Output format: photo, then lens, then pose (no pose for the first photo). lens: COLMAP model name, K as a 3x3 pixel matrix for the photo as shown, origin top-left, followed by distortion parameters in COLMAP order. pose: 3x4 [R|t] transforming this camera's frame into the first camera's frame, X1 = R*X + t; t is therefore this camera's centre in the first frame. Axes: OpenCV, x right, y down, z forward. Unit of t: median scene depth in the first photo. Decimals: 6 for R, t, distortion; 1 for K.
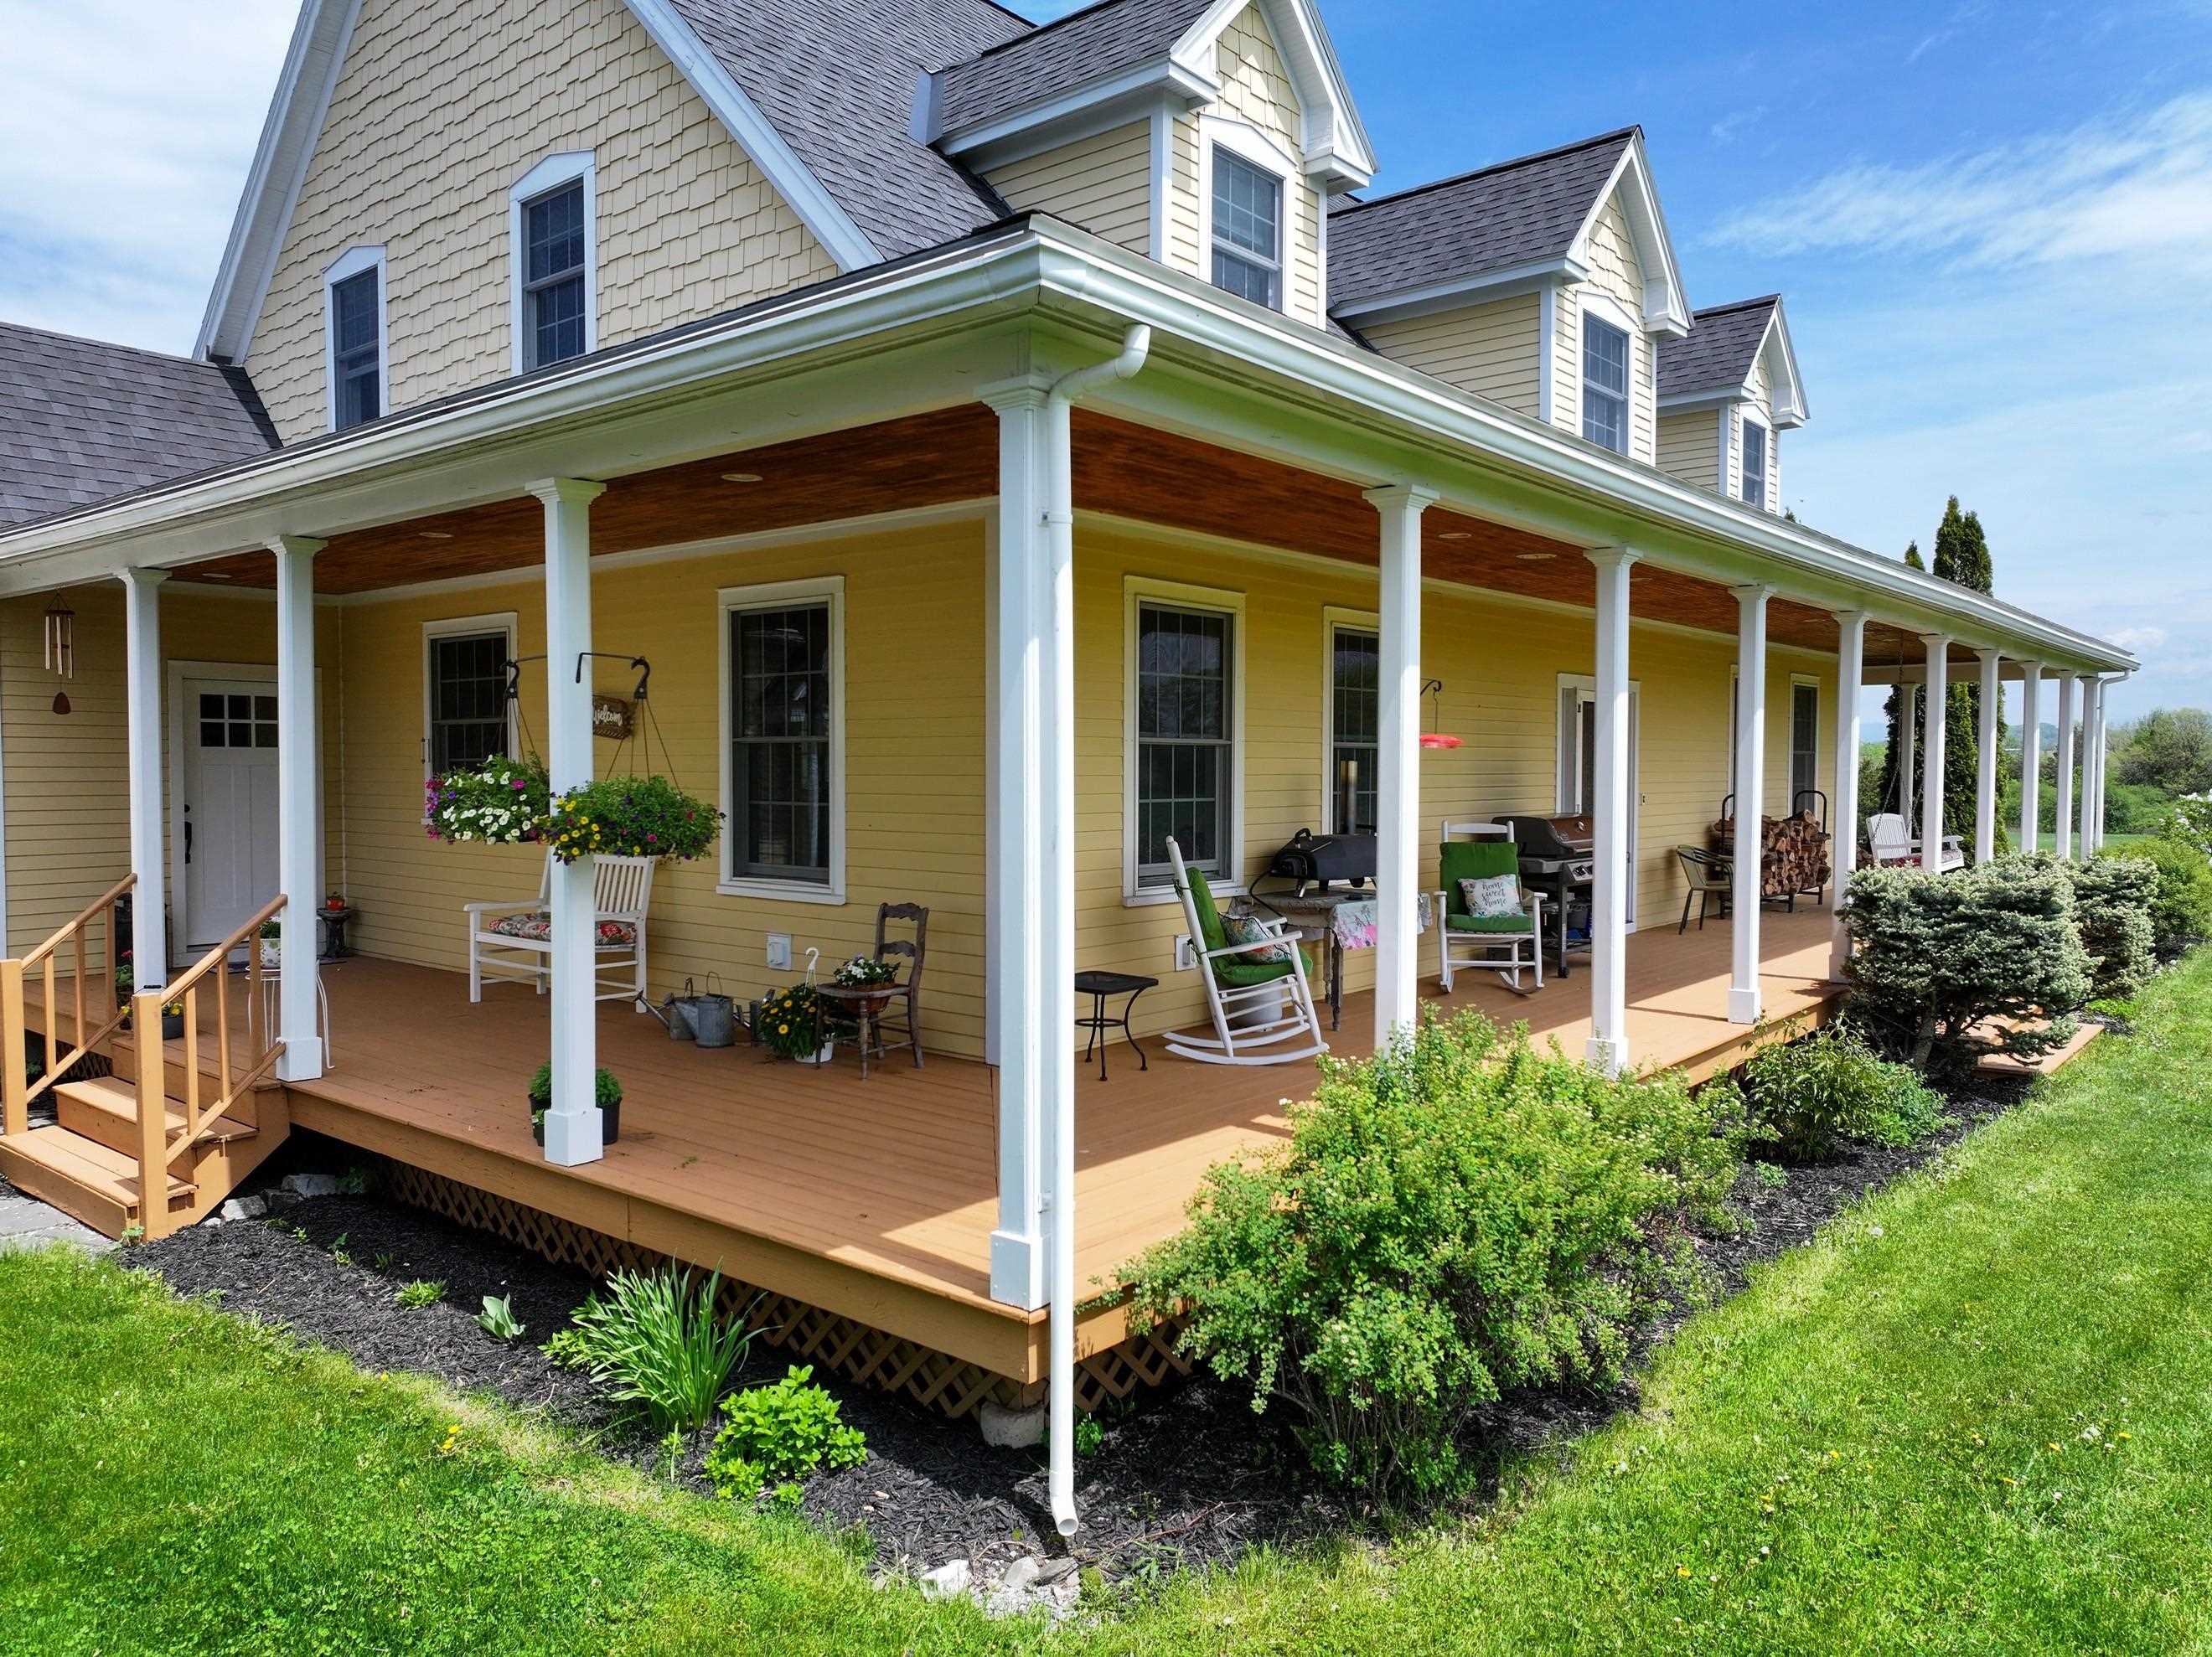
lens RADIAL K [[1559.6, 0, 1107.1], [0, 1559.6, 836.2], [0, 0, 1]] dist [-0.003875, 0.016727]
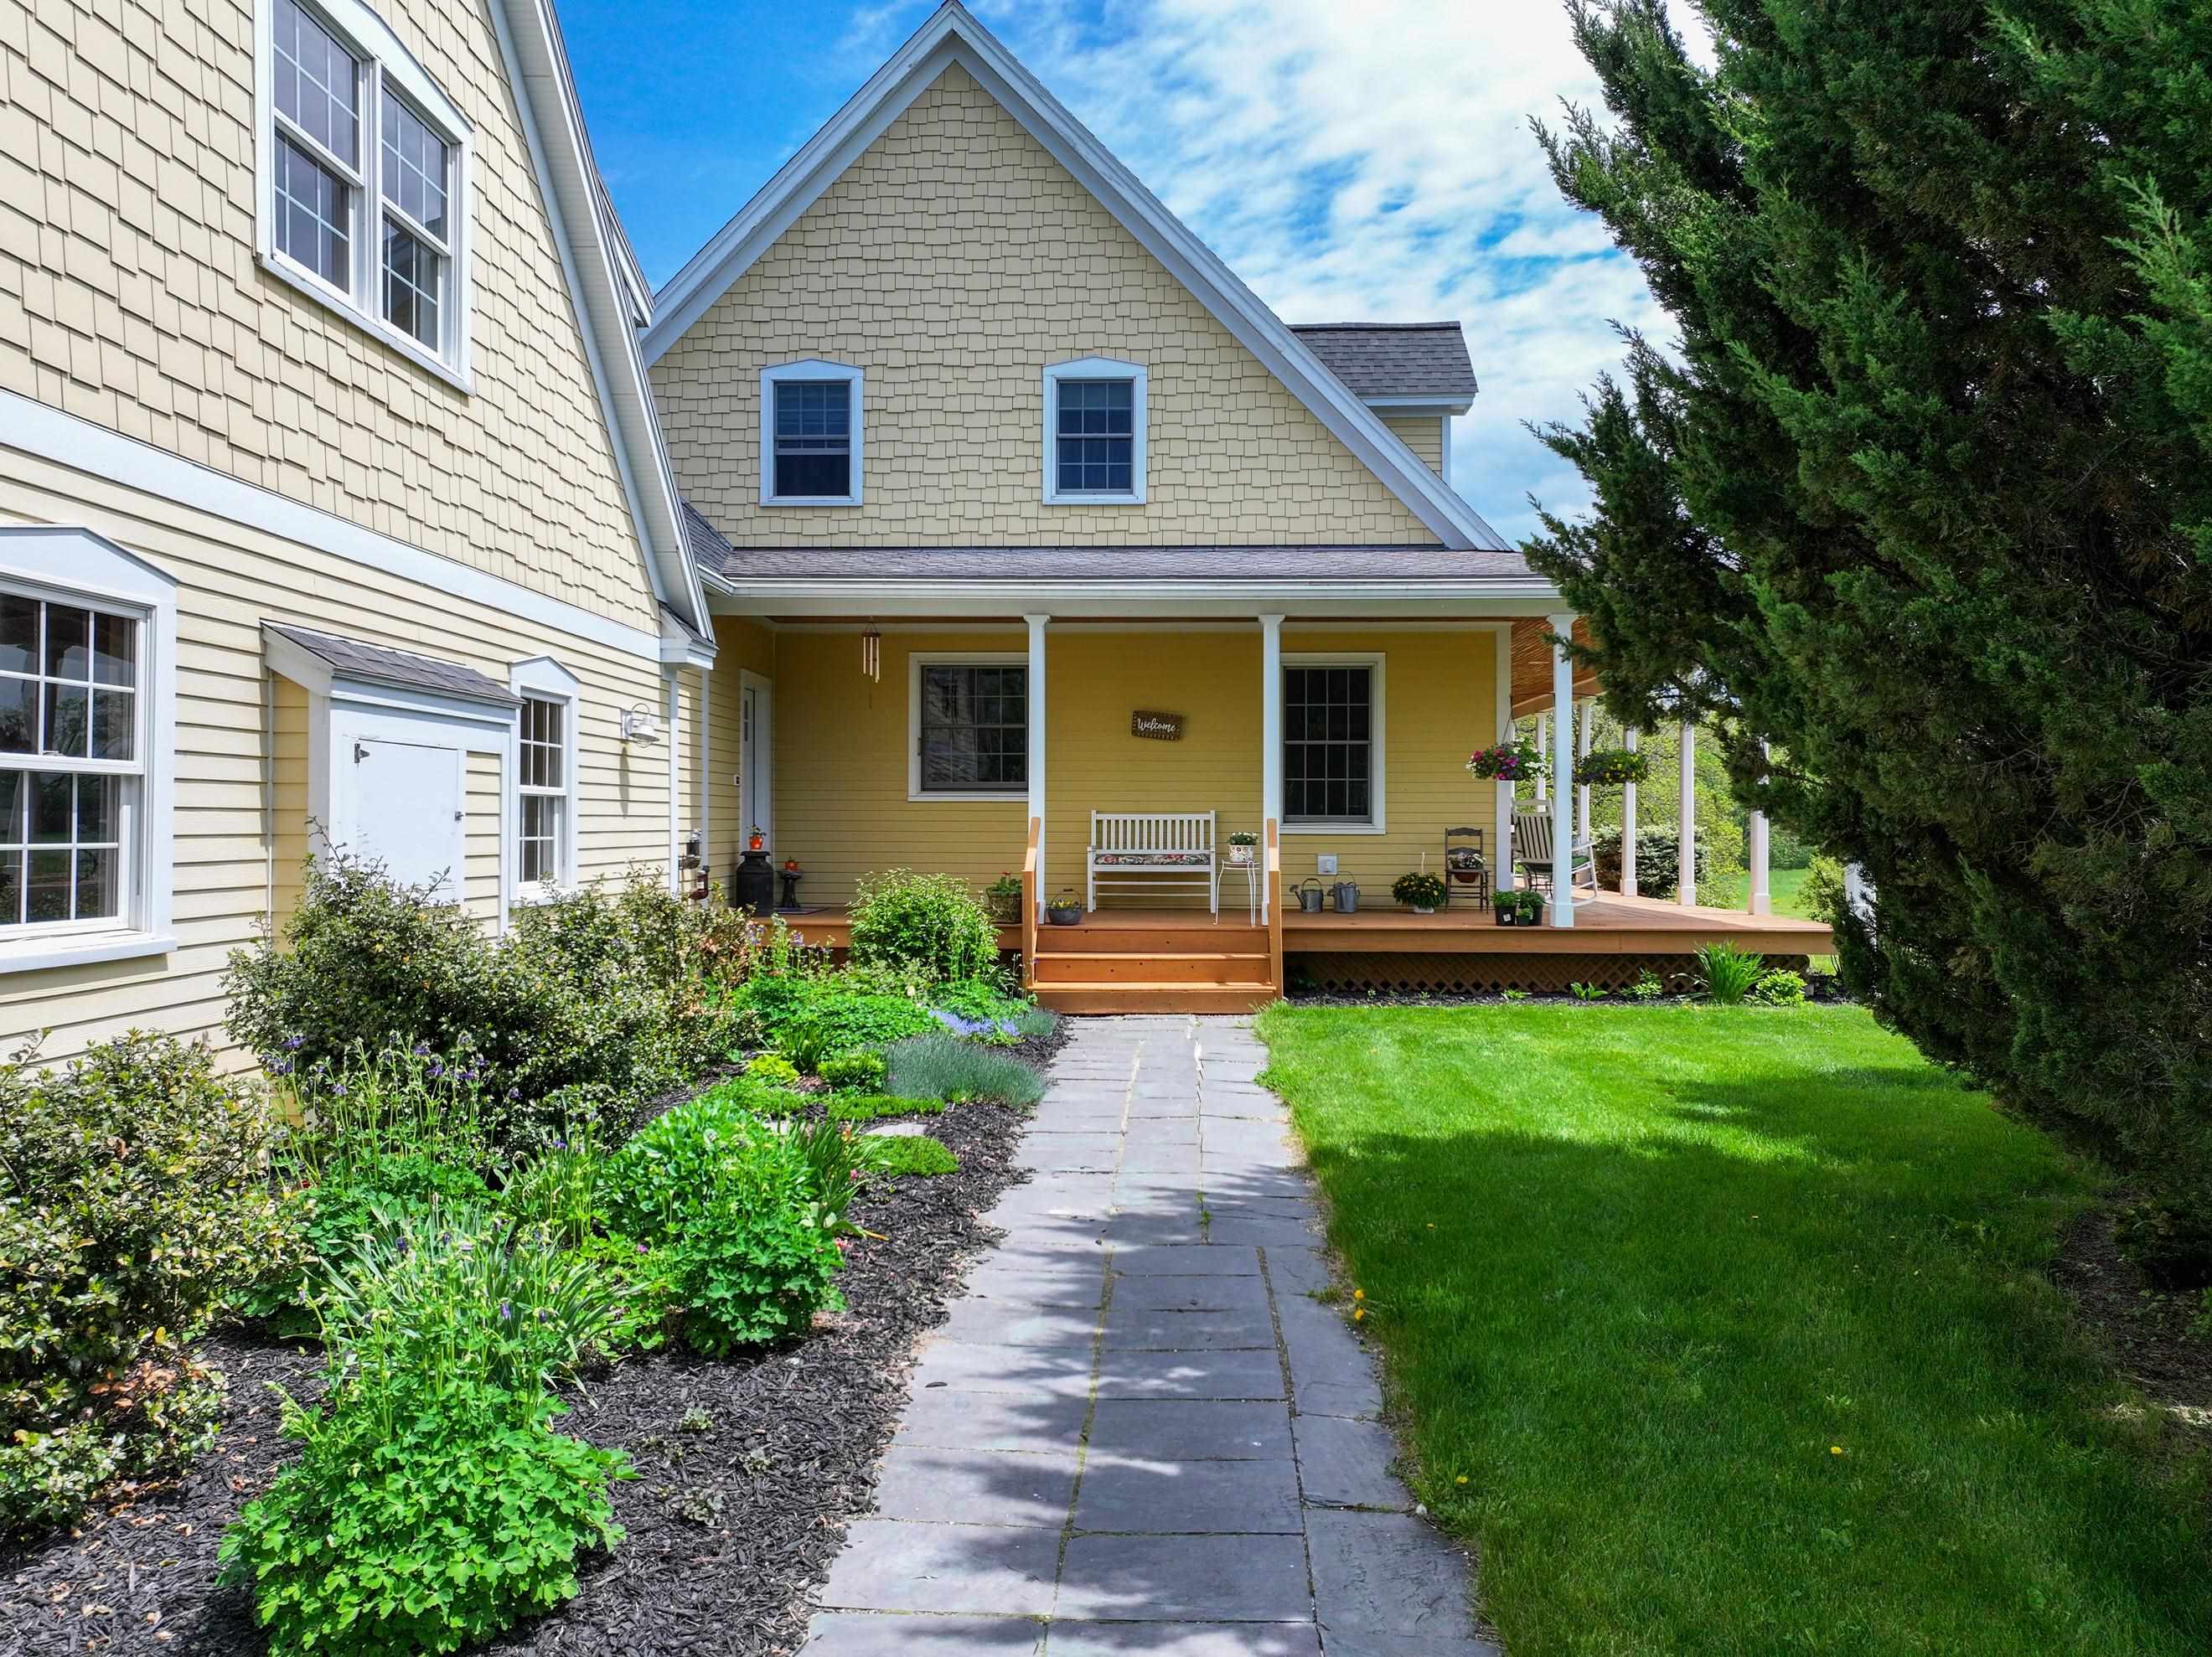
lens RADIAL K [[1559.6, 0, 1104.6], [0, 1559.6, 821.5], [0, 0, 1]] dist [-0.003875, 0.016727]
pose [[0.788407, 0.005165, 0.615132, -1.306022], [0.031668, 0.998298, -0.048970, 0.092392], [-0.614338, 0.058089, 0.786902, -0.177507]]
